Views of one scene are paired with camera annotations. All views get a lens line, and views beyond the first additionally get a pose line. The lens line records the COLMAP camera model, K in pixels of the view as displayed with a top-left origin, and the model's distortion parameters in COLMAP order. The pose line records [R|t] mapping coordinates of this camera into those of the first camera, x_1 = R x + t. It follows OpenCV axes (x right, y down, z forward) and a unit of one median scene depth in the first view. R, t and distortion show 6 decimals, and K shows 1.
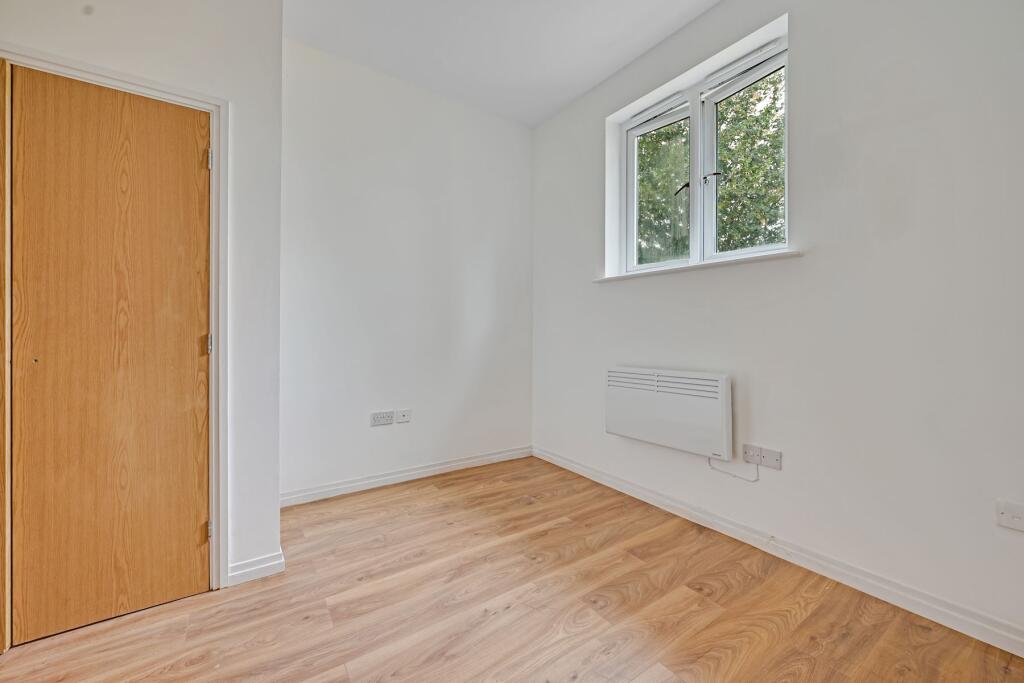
lens RADIAL K [[402.5, 0, 512.3], [0, 402.5, 338.4], [0, 0, 1]] dist [-0.002501, -0.000180]
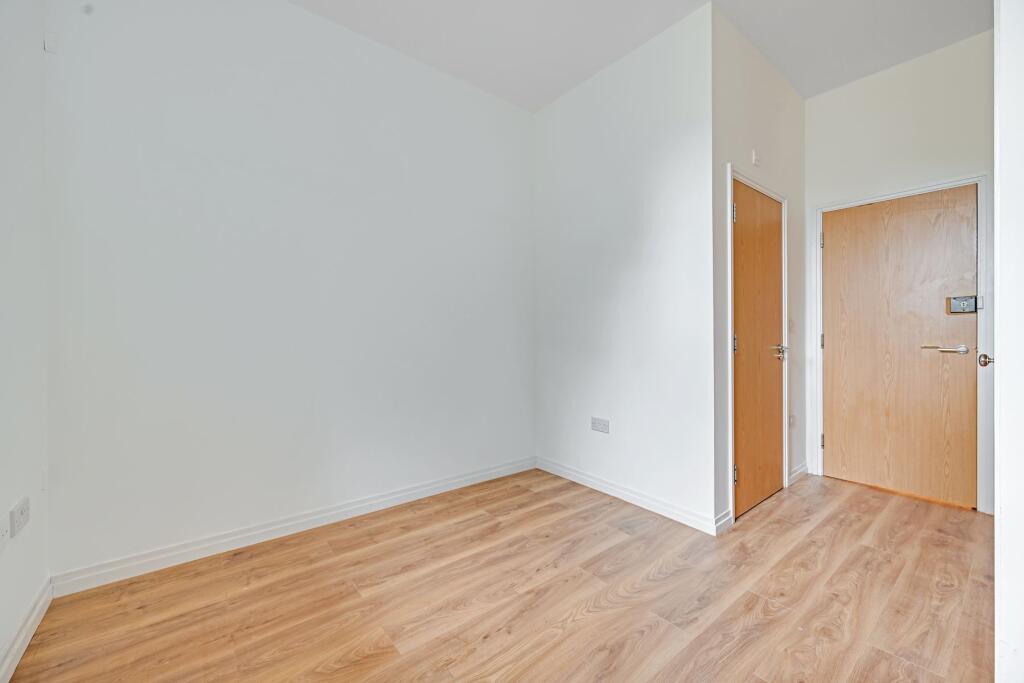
lens RADIAL K [[402.5, 0, 510.6], [0, 402.5, 338.5], [0, 0, 1]] dist [-0.002501, -0.000180]
pose [[-0.997839, 0.002171, -0.065670, 0.147335], [0.001938, 0.999992, 0.003619, -0.010657], [0.065677, 0.003484, -0.997835, 1.990383]]
